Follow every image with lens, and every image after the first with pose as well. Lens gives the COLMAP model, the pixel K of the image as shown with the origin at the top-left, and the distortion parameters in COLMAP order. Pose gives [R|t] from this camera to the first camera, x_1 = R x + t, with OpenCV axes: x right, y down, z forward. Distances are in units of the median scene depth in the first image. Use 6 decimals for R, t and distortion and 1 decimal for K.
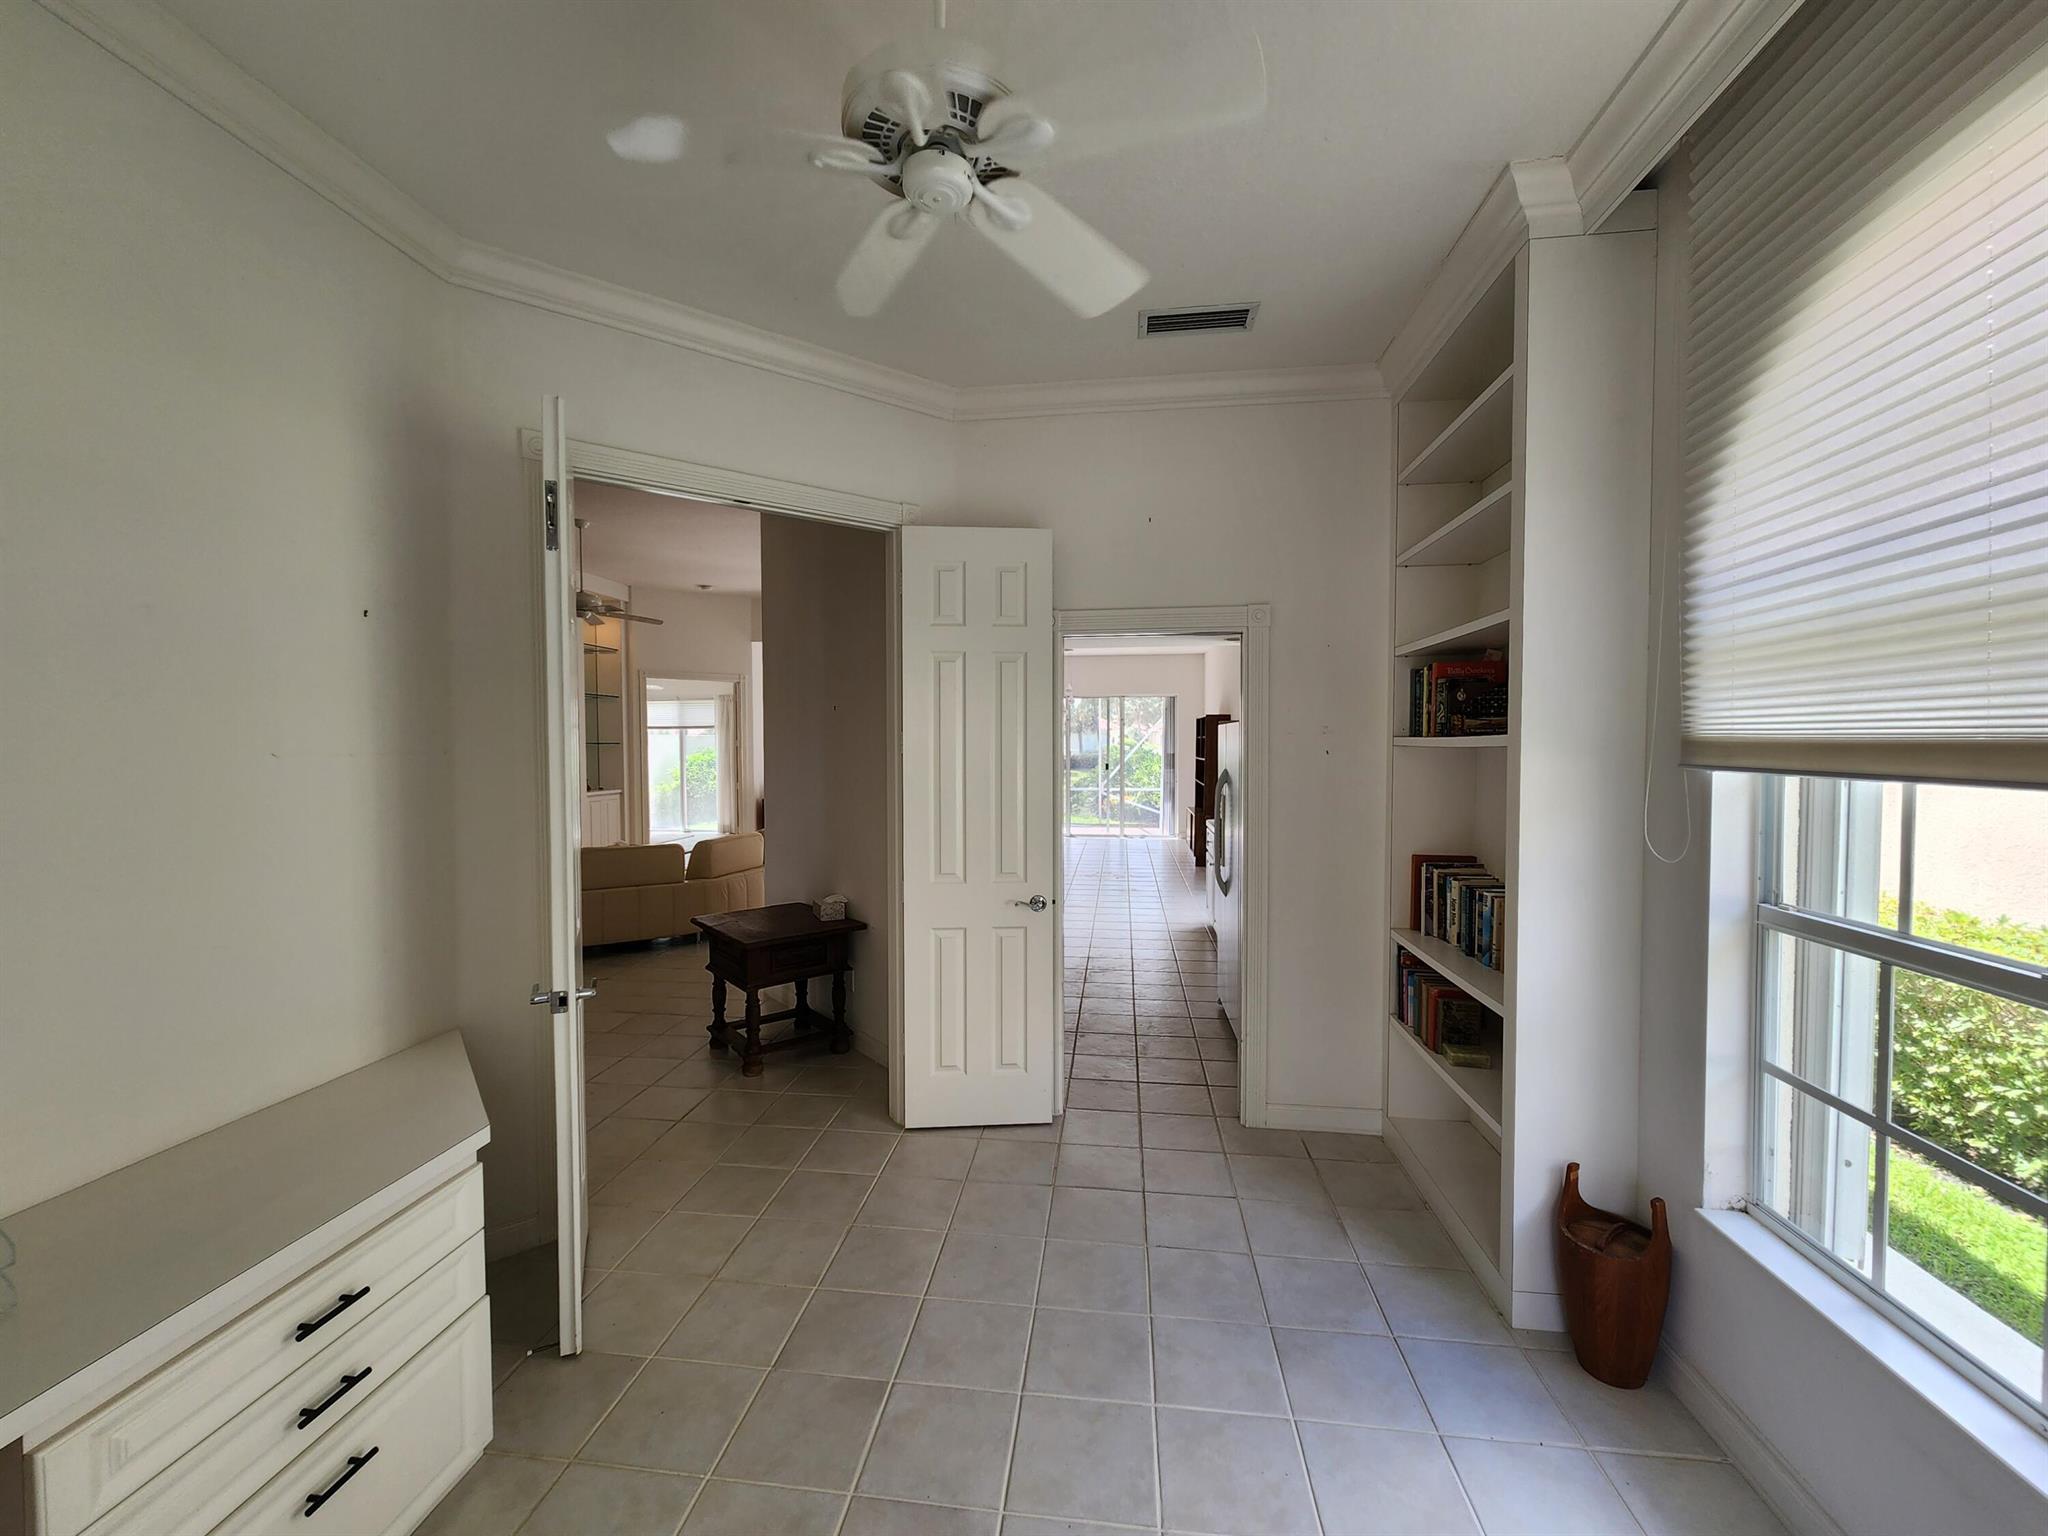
lens RADIAL K [[834.4, 0, 1012.0], [0, 834.4, 769.0], [0, 0, 1]] dist [0.002642, -0.001107]
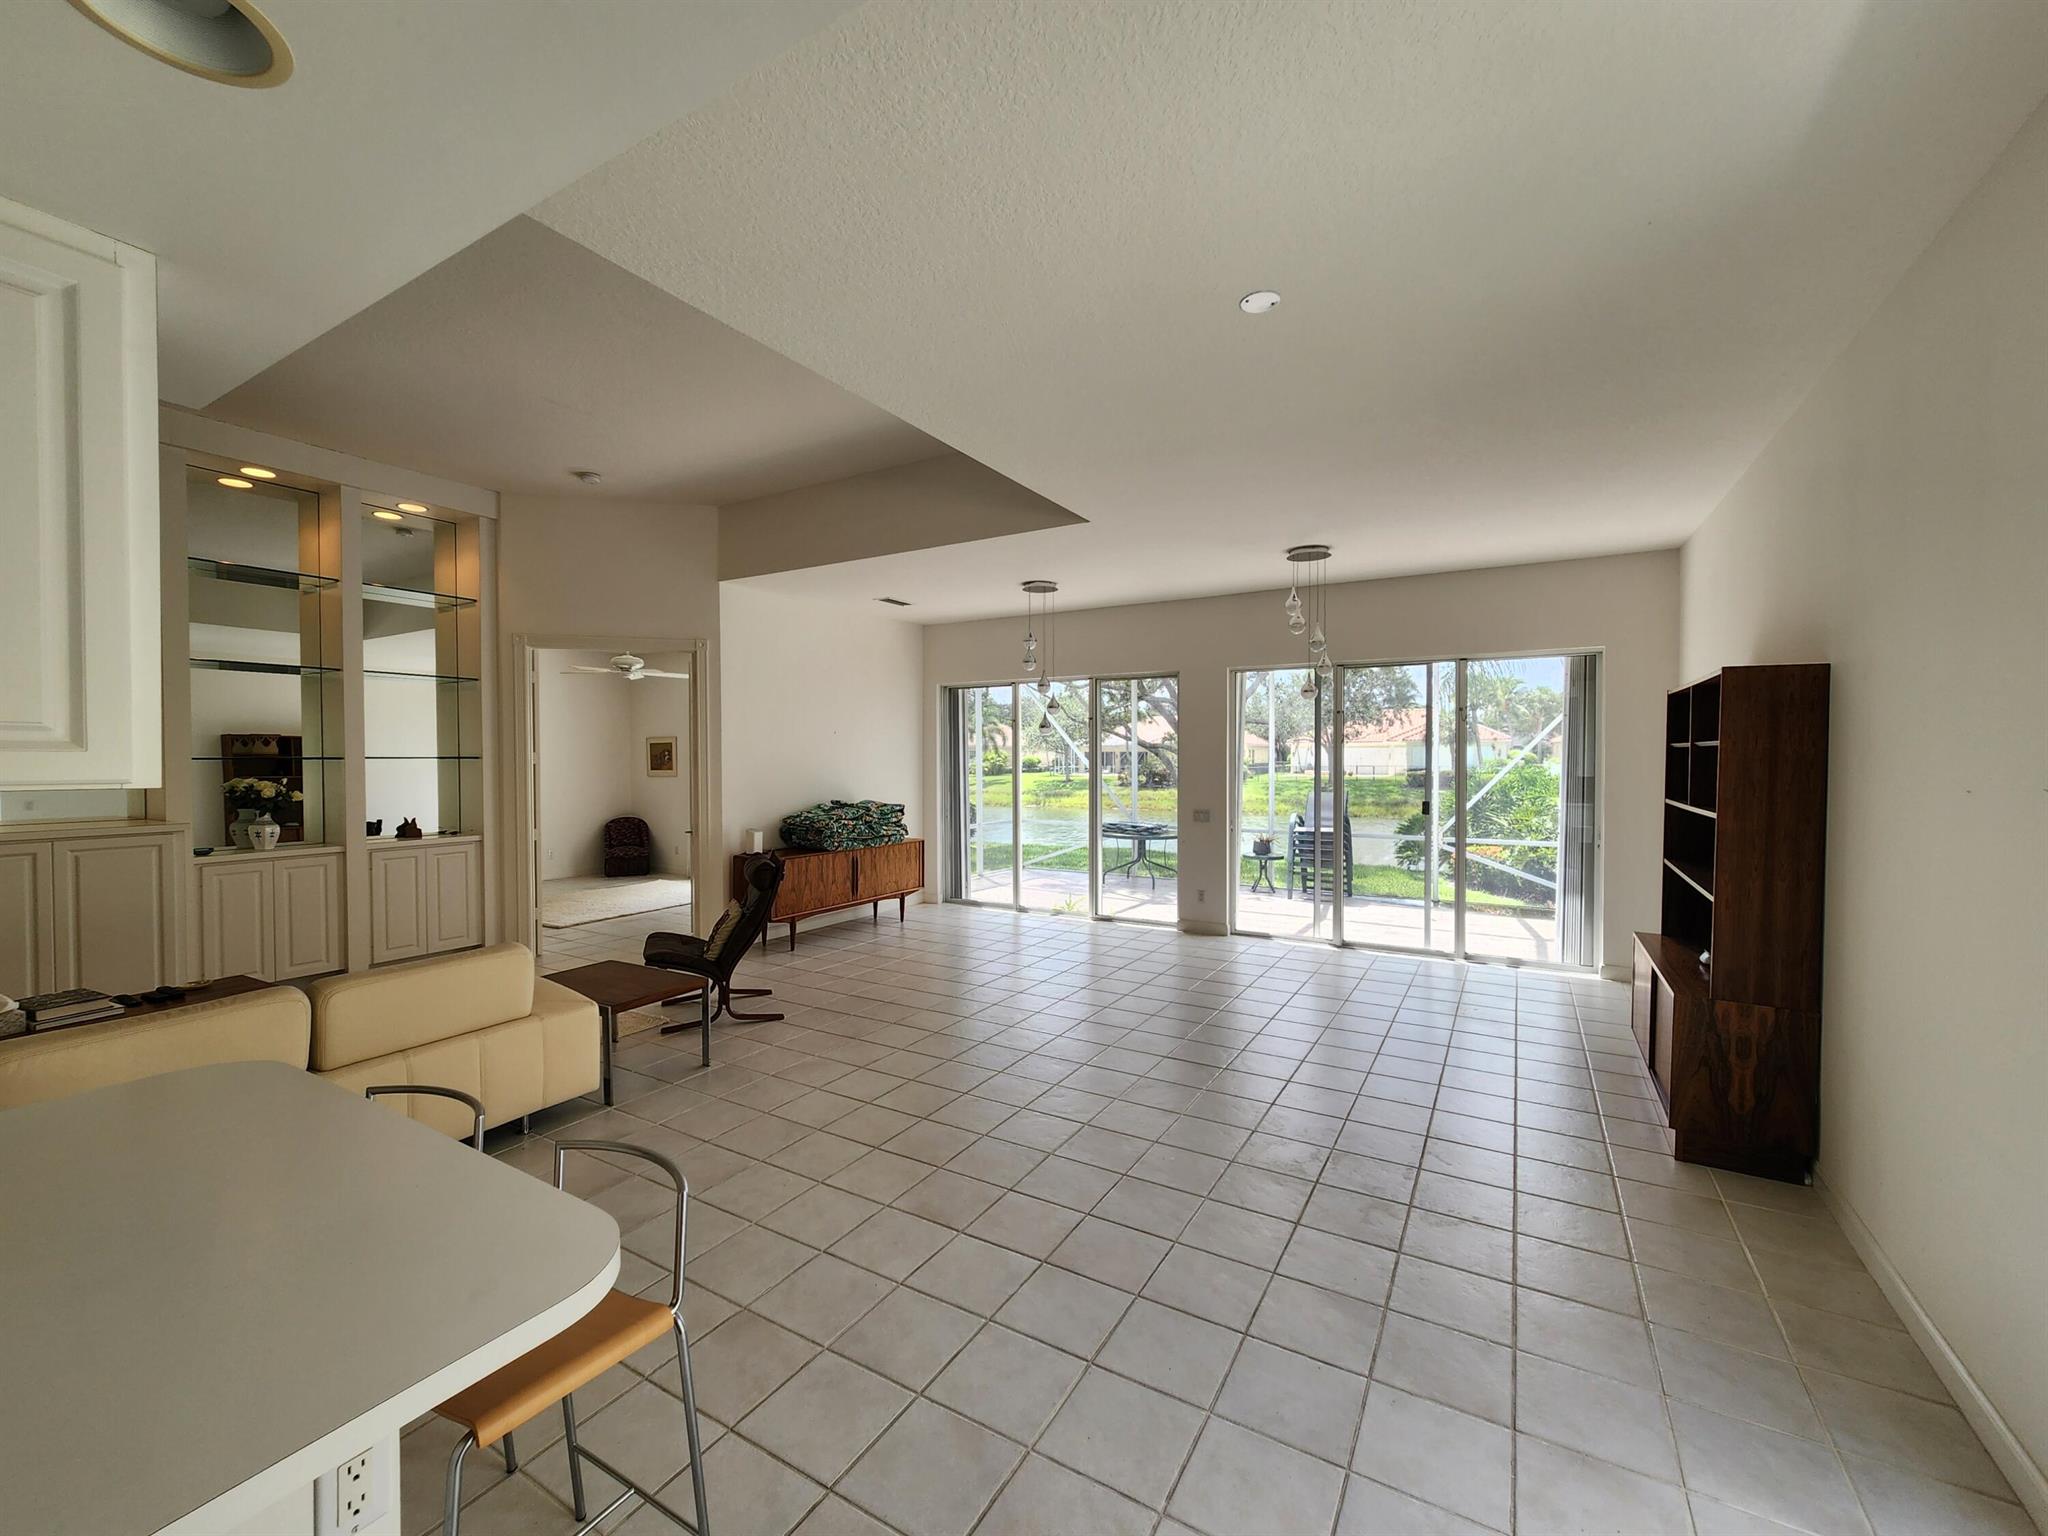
lens RADIAL K [[834.4, 0, 1005.5], [0, 834.4, 780.3], [0, 0, 1]] dist [0.002642, -0.001107]
pose [[0.915957, 0.012441, -0.401084, 0.087940], [-0.017039, 0.999824, -0.007898, -0.012912], [0.400915, 0.014068, 0.916007, 0.475457]]
